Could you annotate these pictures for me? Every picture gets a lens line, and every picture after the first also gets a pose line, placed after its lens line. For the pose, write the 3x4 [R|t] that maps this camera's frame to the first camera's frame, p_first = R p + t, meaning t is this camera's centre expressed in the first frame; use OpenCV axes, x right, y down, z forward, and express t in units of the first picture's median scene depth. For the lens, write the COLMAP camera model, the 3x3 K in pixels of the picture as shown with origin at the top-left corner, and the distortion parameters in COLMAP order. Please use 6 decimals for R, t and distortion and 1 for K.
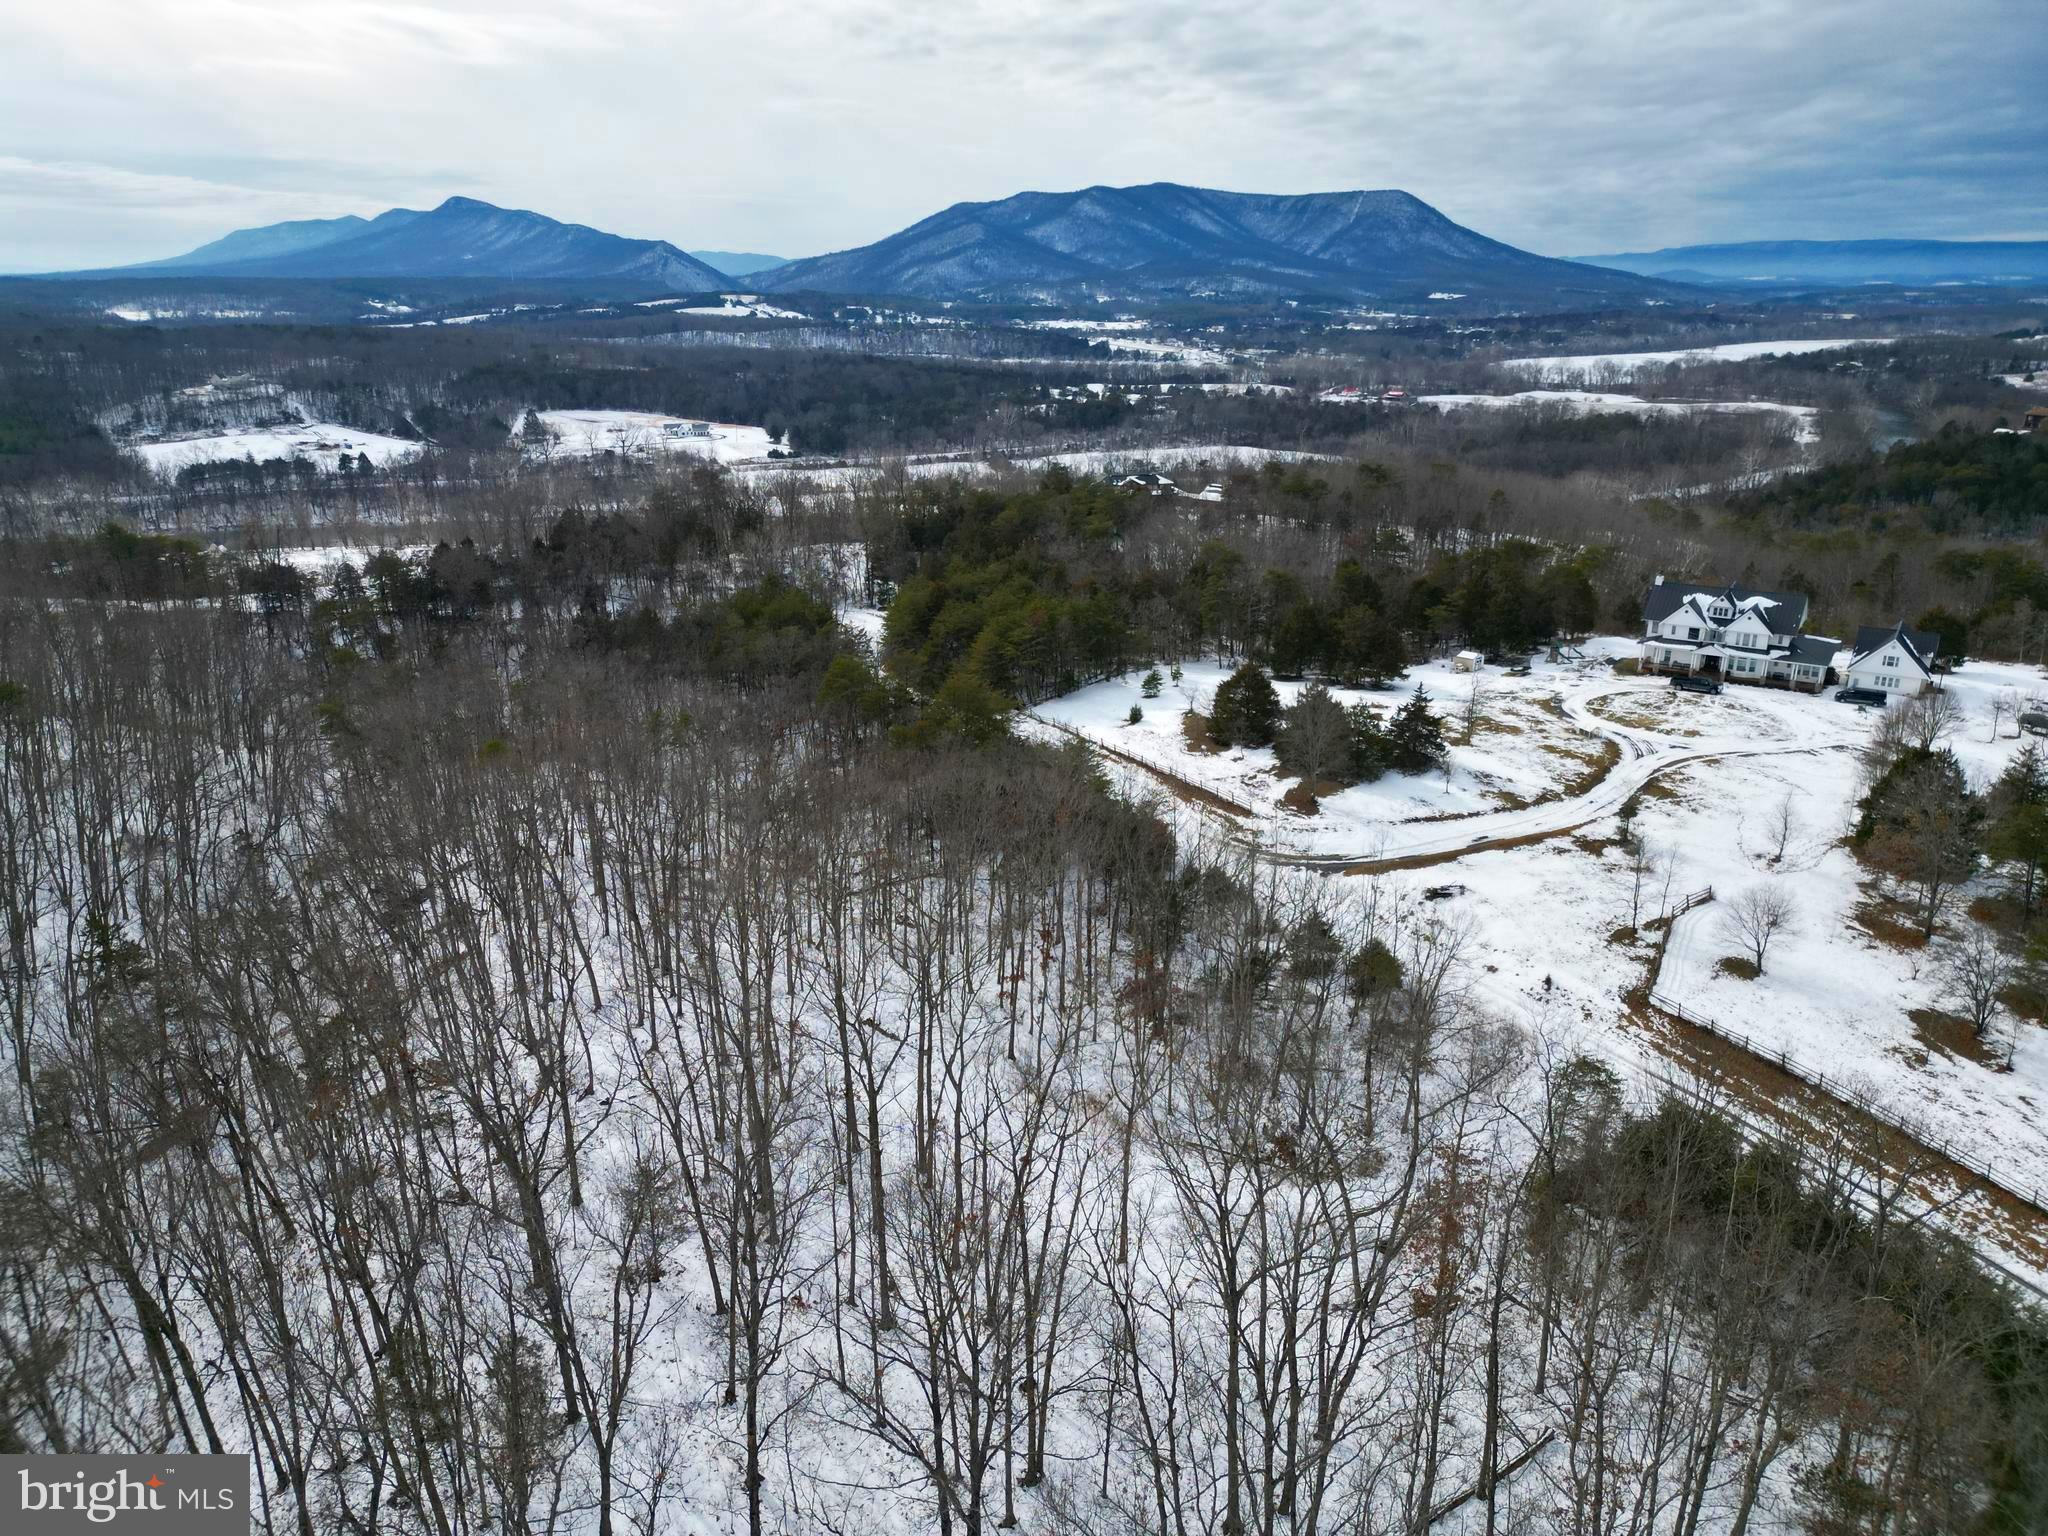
lens RADIAL K [[1428.0, 0, 1019.4], [0, 1428.0, 757.4], [0, 0, 1]] dist [0.075027, -0.070462]
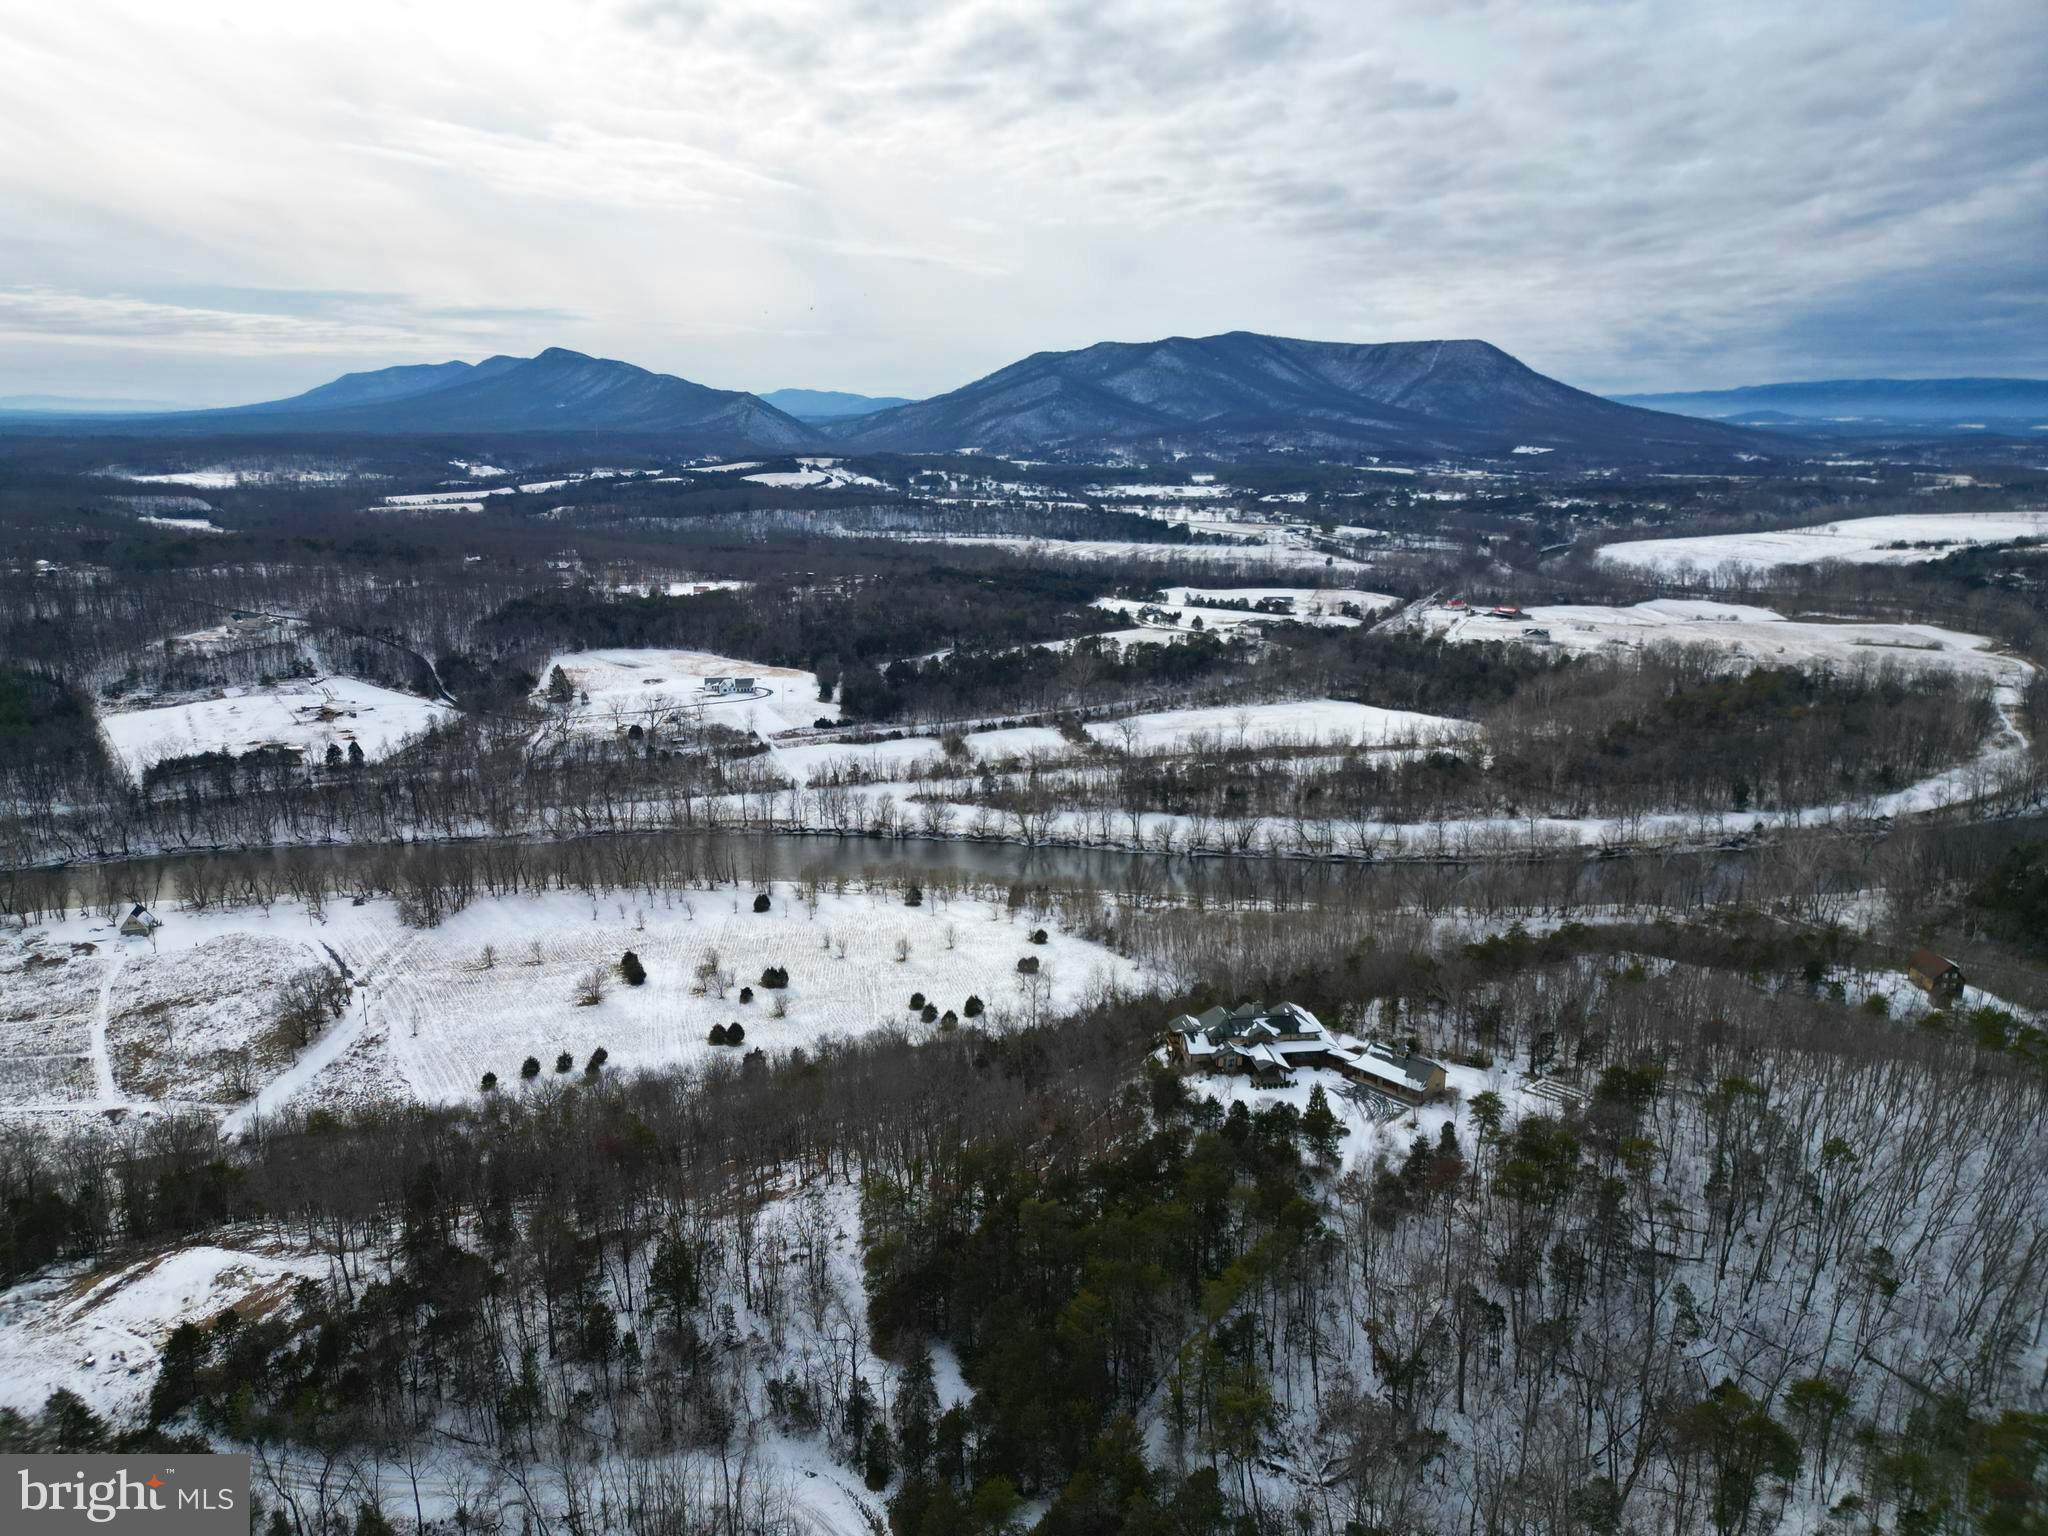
lens RADIAL K [[1428.0, 0, 1015.7], [0, 1428.0, 777.2], [0, 0, 1]] dist [0.075027, -0.070462]
pose [[0.998532, 0.017083, -0.051408, -0.003548], [-0.020832, 0.997093, -0.073293, -0.108066], [0.050007, 0.074256, 0.995985, 0.115612]]
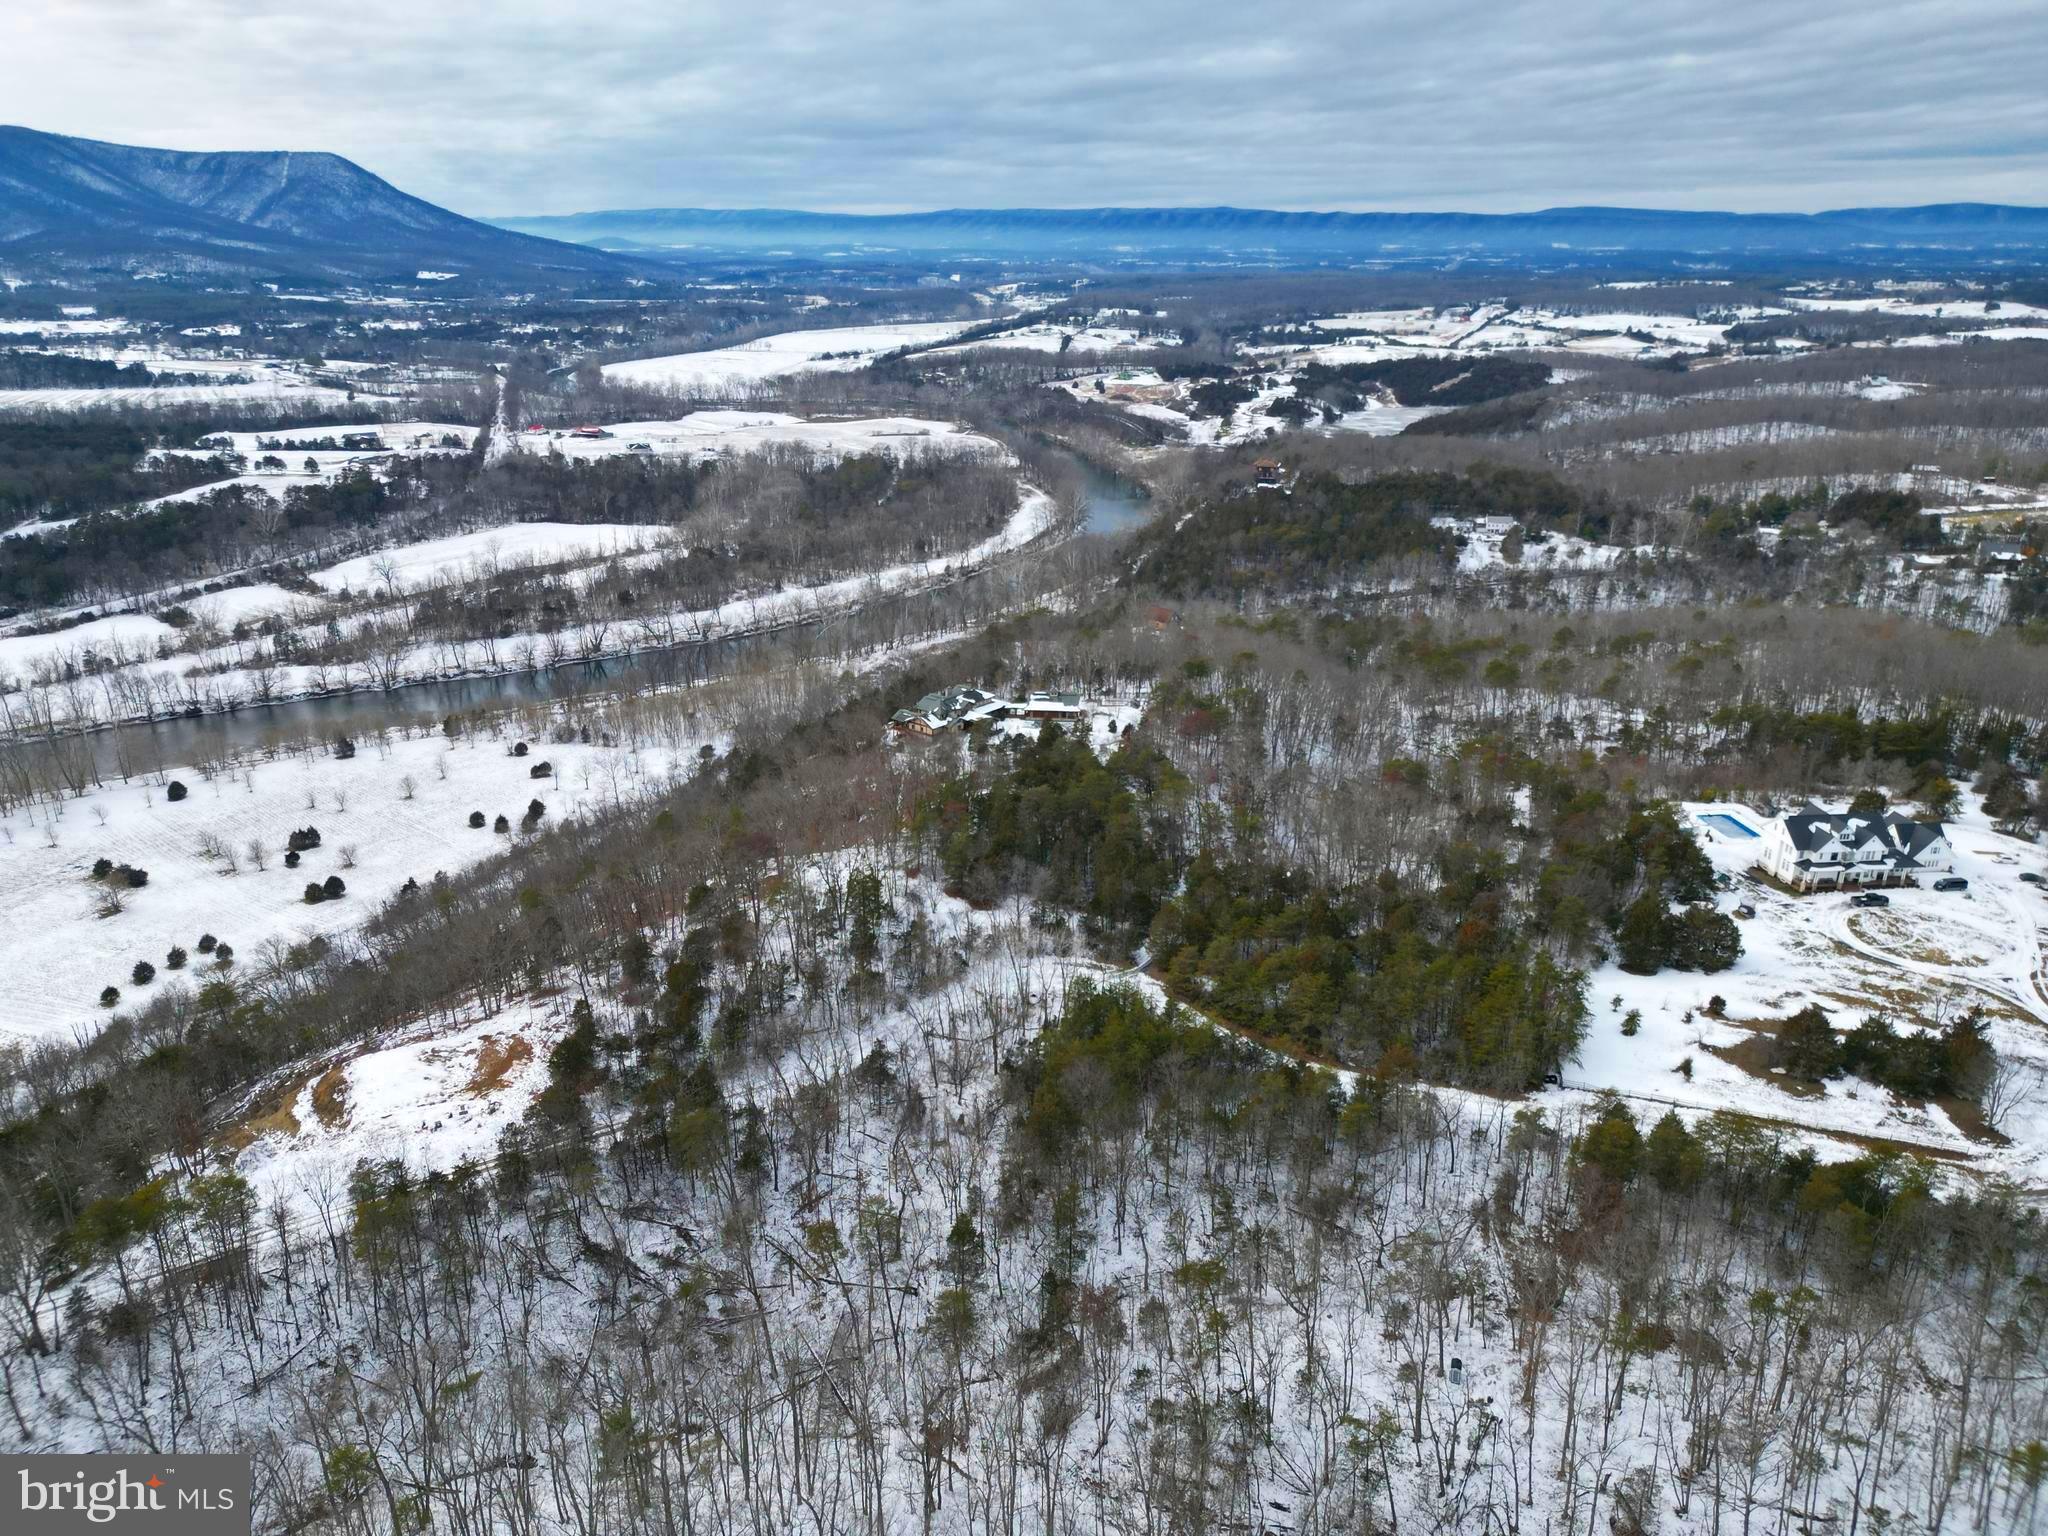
lens RADIAL K [[1428.0, 0, 1027.1], [0, 1428.0, 749.5], [0, 0, 1]] dist [0.075027, -0.070462]
pose [[0.778880, -0.206152, 0.592324, -0.193997], [0.195423, 0.977190, 0.083127, -0.096267], [-0.595950, 0.051007, 0.801400, 0.081146]]
